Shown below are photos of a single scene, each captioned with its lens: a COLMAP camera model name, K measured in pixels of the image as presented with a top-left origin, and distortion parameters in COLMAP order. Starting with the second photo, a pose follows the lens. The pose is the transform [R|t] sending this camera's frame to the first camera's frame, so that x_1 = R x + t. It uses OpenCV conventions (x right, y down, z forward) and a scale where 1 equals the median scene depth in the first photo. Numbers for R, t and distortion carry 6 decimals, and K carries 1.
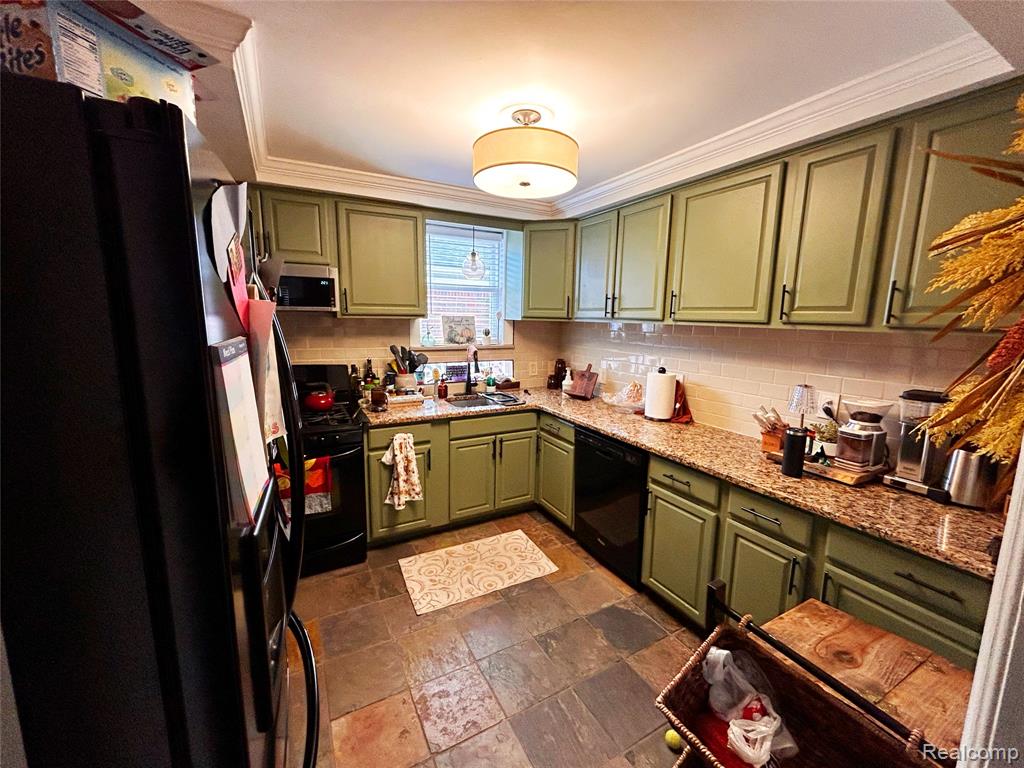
lens RADIAL K [[414.8, 0, 512.7], [0, 414.8, 378.2], [0, 0, 1]] dist [0.001676, 0.000241]
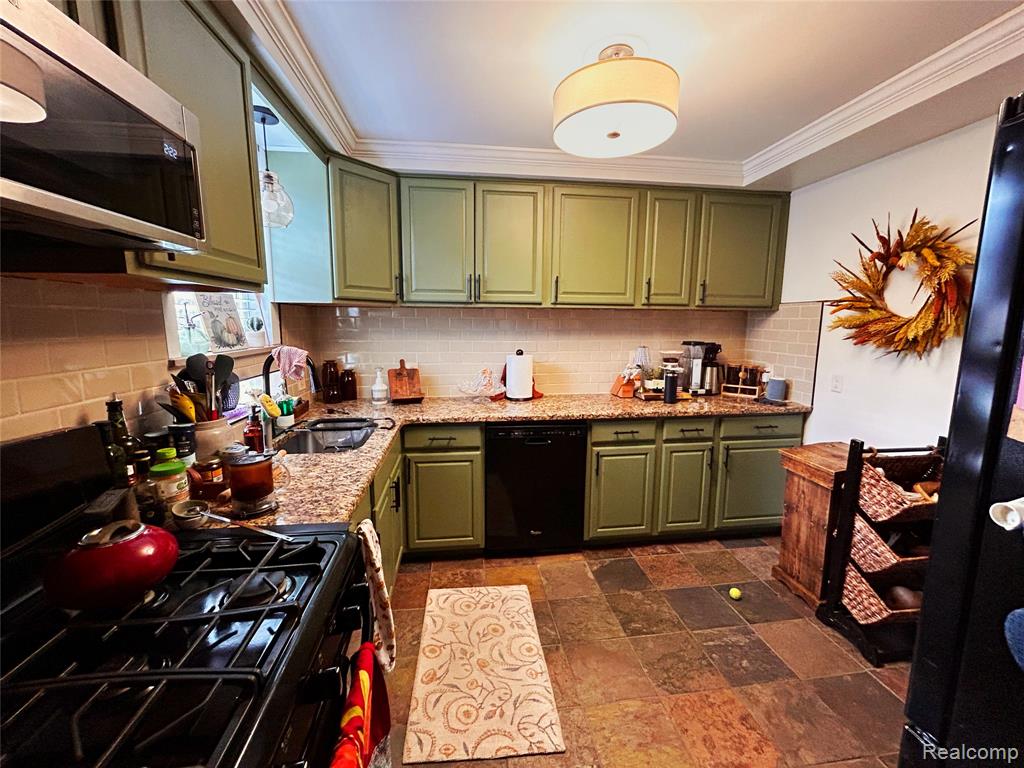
lens RADIAL K [[414.8, 0, 512.7], [0, 414.8, 378.2], [0, 0, 1]] dist [0.001676, 0.000241]
pose [[0.360069, -0.141075, 0.922197, -0.694304], [0.141733, 0.985298, 0.095388, -0.063754], [-0.922096, 0.096360, 0.374771, 0.701376]]
